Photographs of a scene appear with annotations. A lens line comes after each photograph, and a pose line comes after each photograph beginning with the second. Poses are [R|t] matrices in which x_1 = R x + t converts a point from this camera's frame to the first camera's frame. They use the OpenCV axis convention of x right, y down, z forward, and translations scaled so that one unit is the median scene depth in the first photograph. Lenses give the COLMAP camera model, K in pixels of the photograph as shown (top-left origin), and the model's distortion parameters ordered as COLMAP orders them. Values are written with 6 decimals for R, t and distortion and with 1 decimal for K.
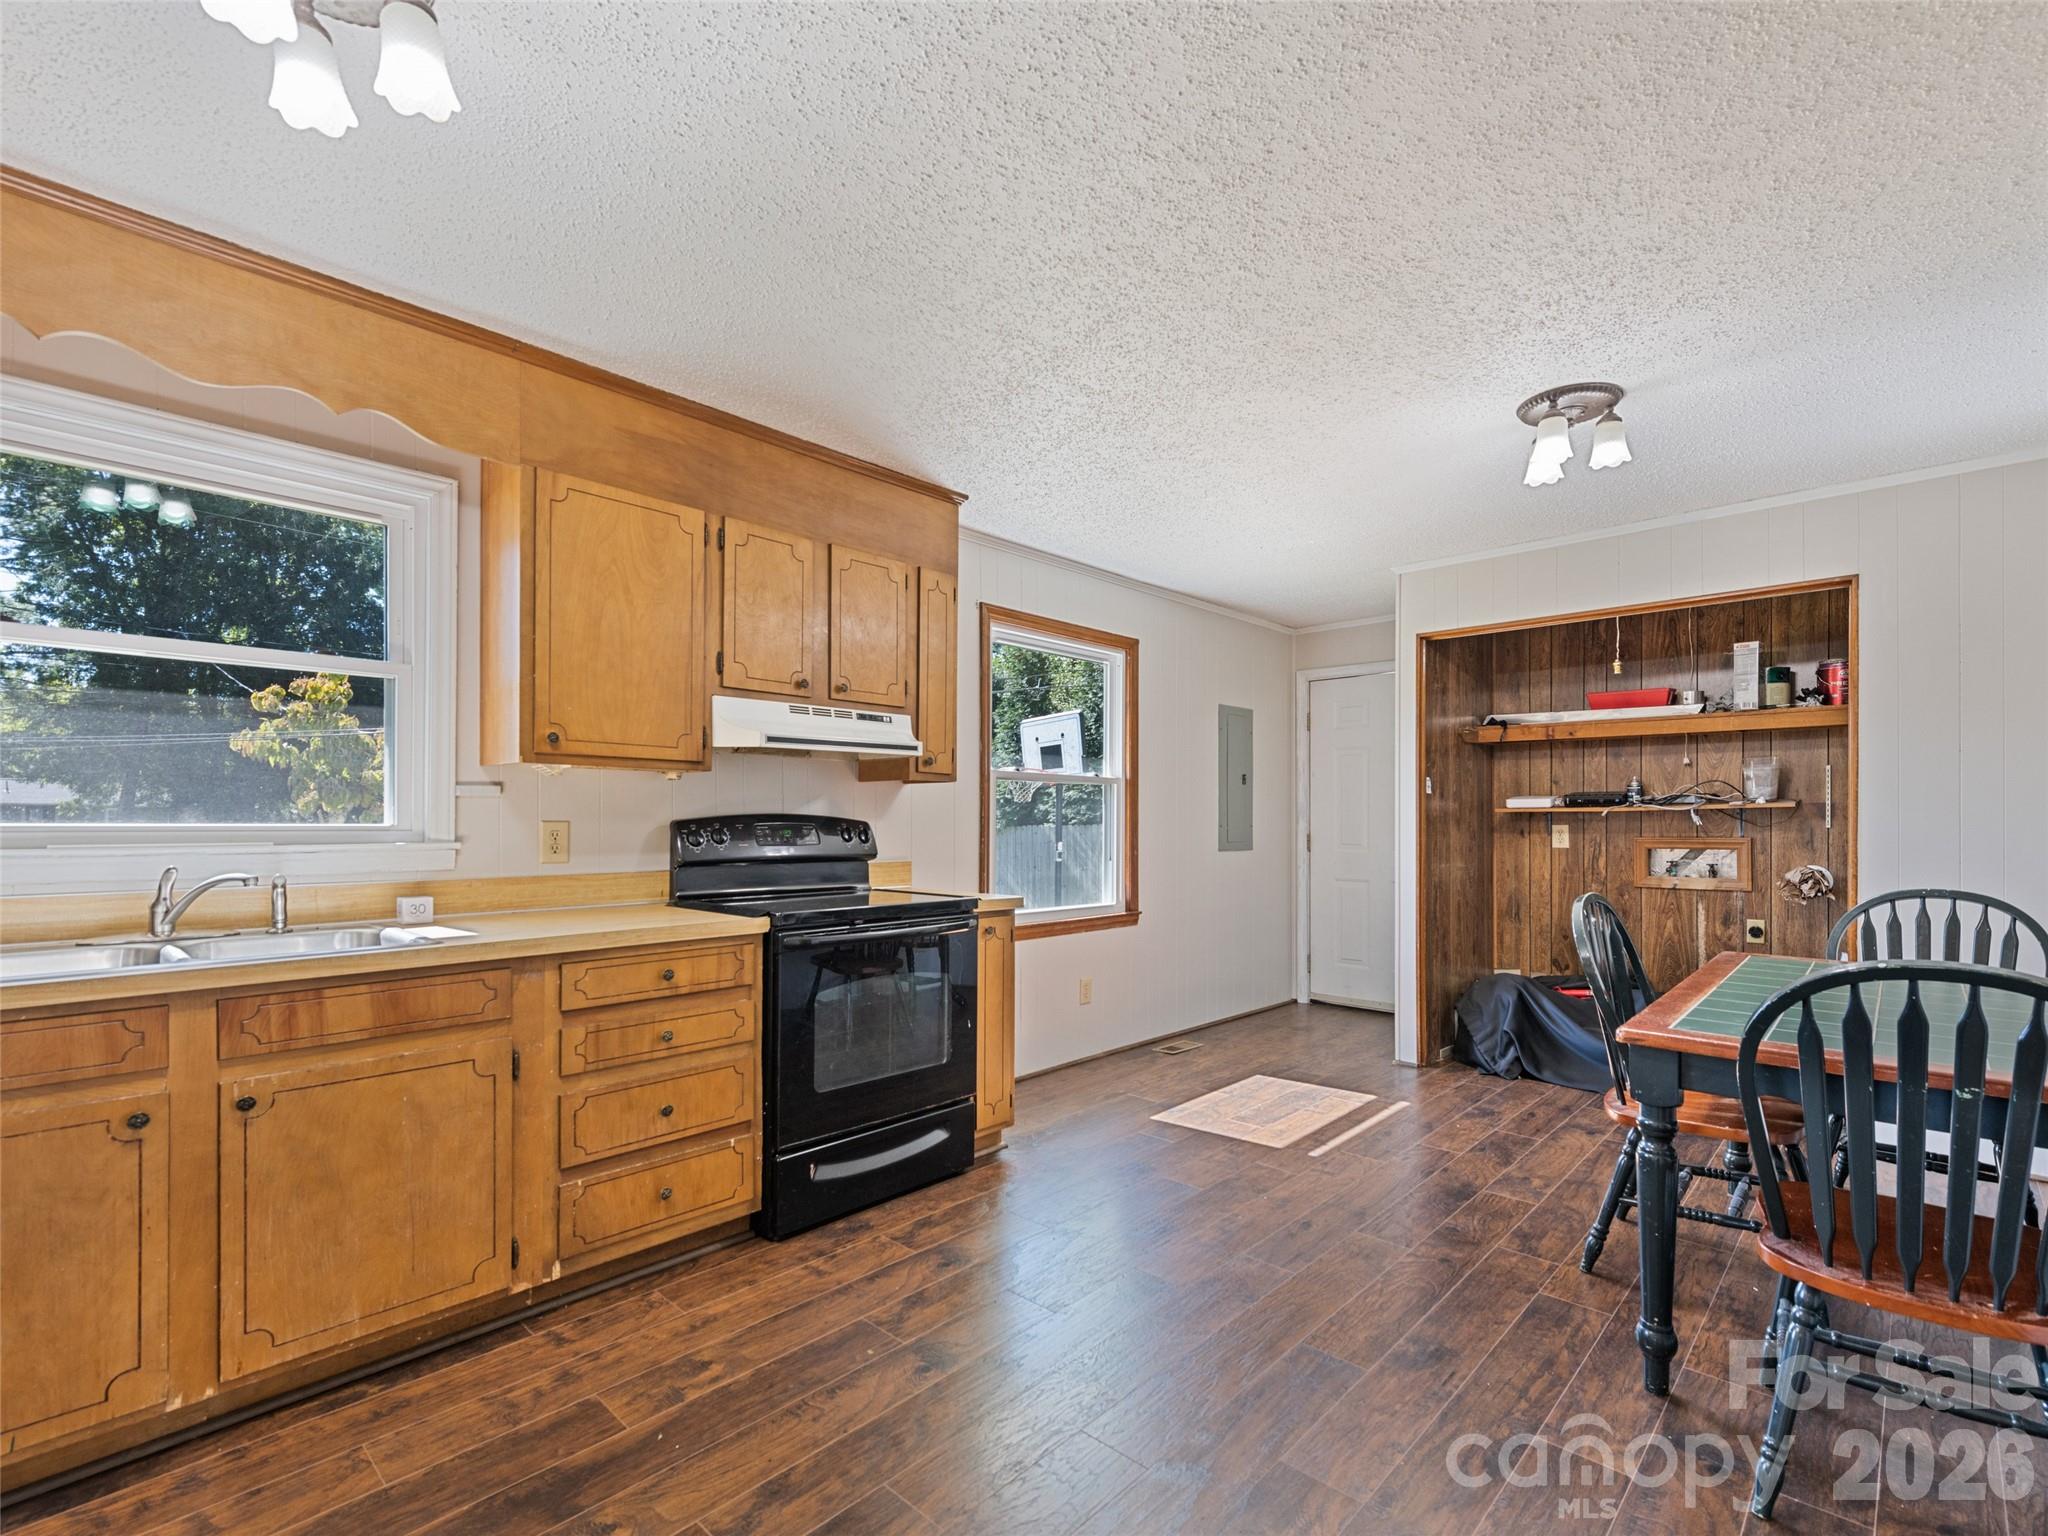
lens RADIAL K [[944.6, 0, 1015.6], [0, 944.6, 819.5], [0, 0, 1]] dist [0.010782, -0.001546]
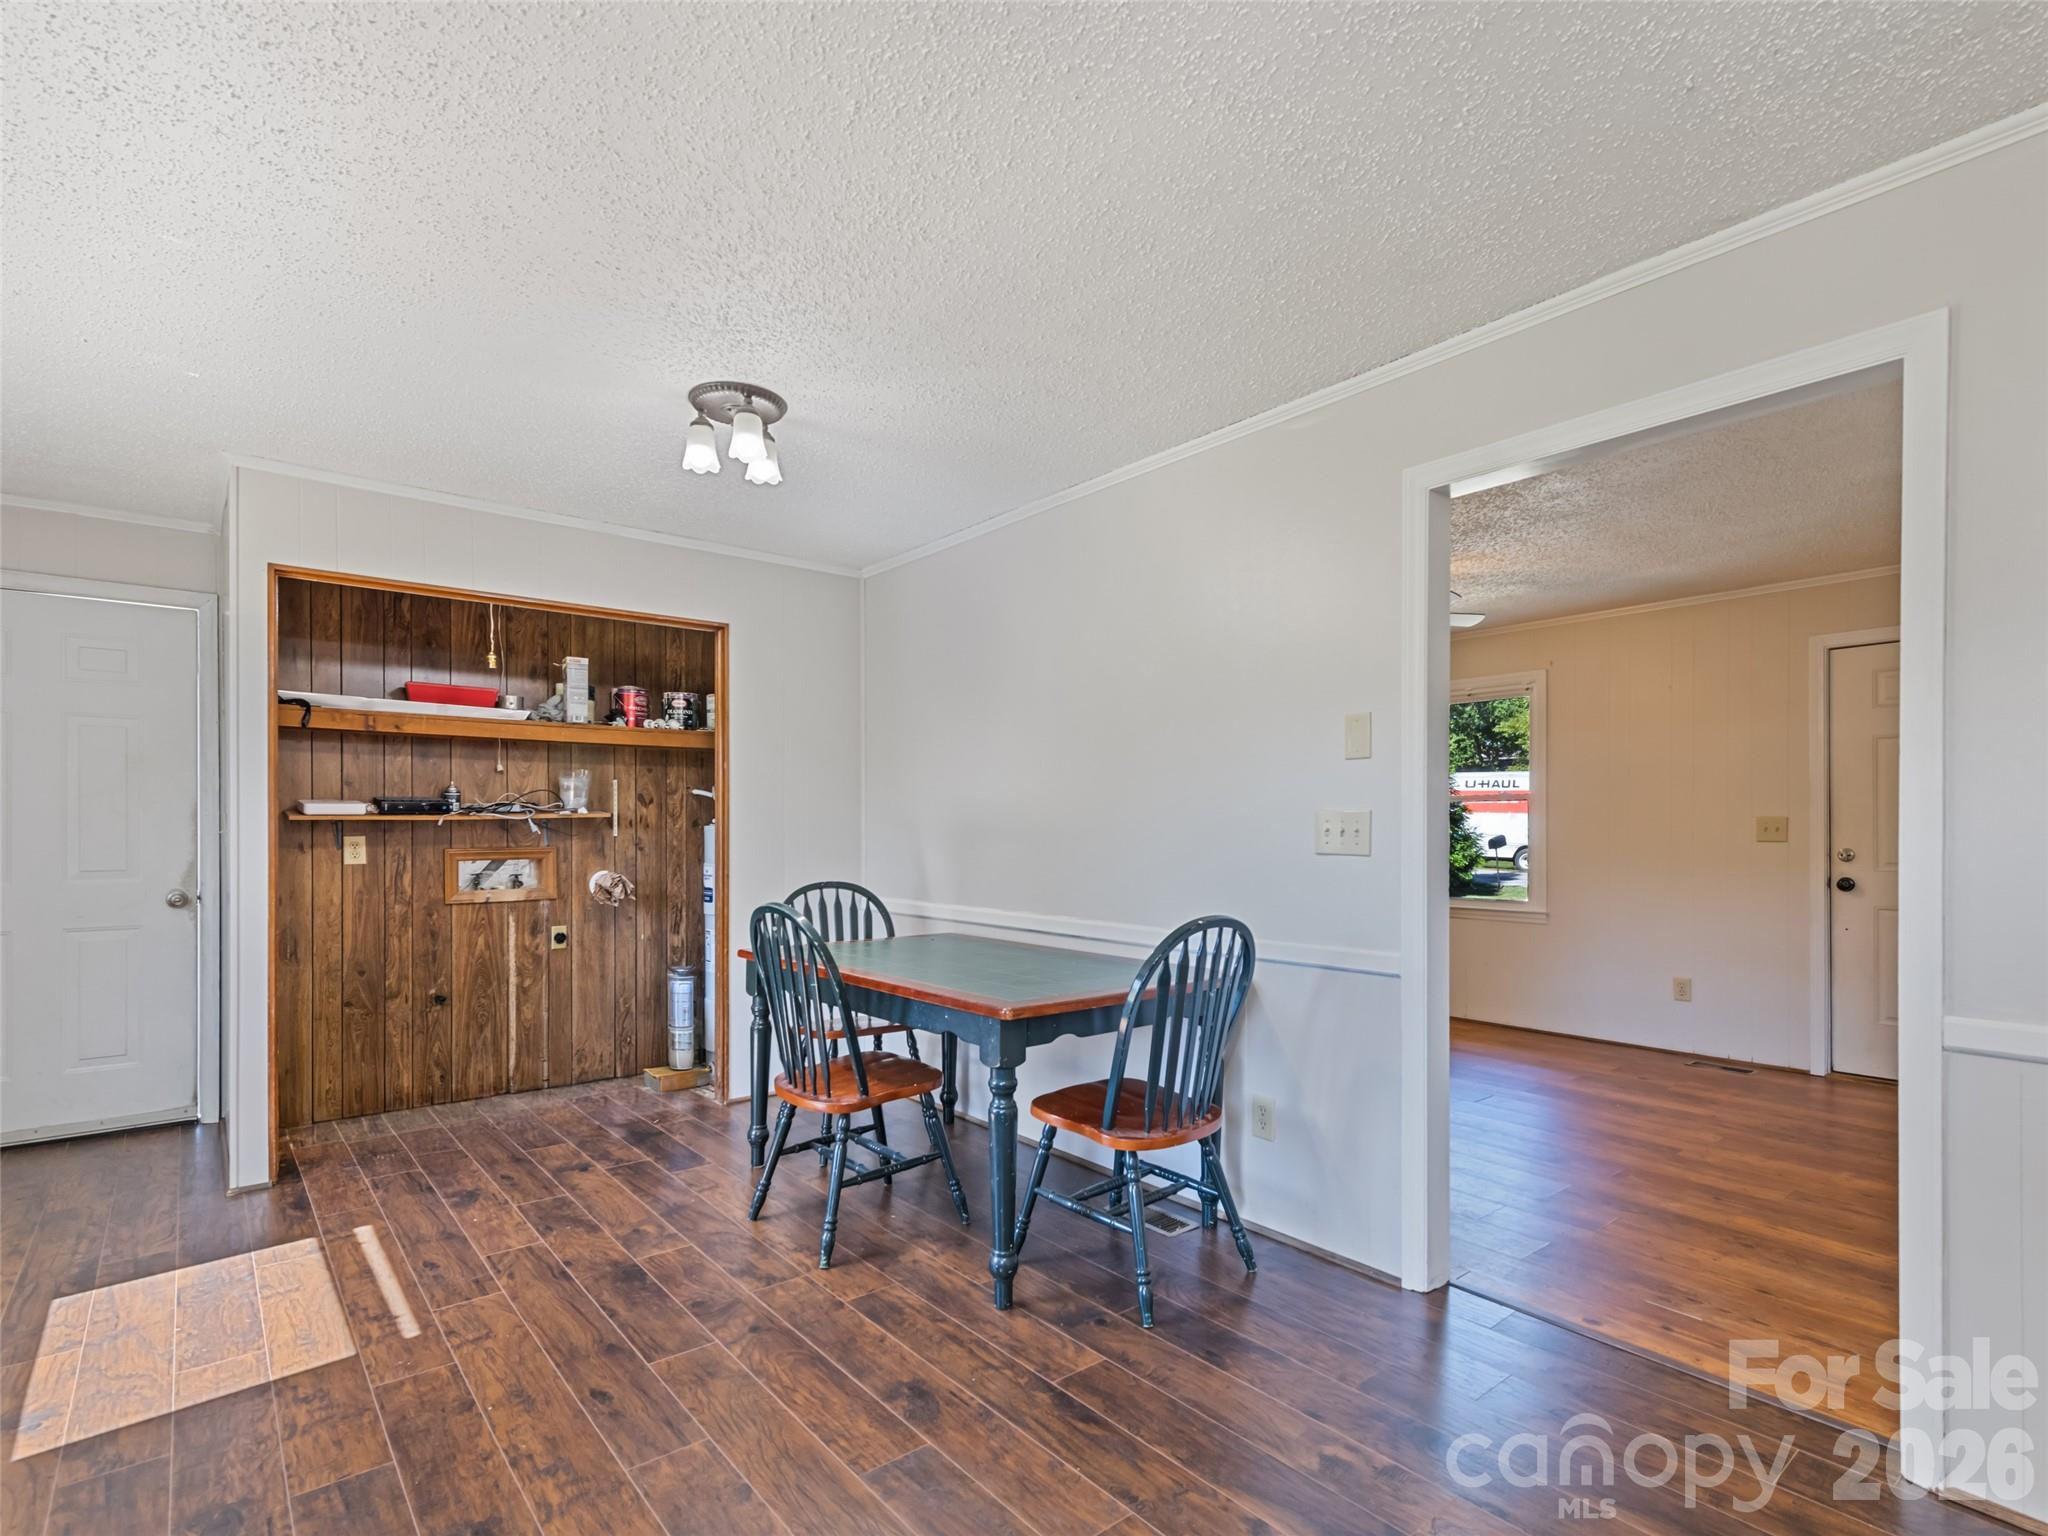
lens RADIAL K [[1019.9, 0, 1039.5], [0, 1019.9, 832.2], [0, 0, 1]] dist [0.015479, -0.001577]
pose [[0.114996, -0.006614, 0.993344, -0.257113], [0.000873, 0.999978, 0.006557, -0.003155], [-0.993366, 0.000113, 0.114999, 0.347041]]
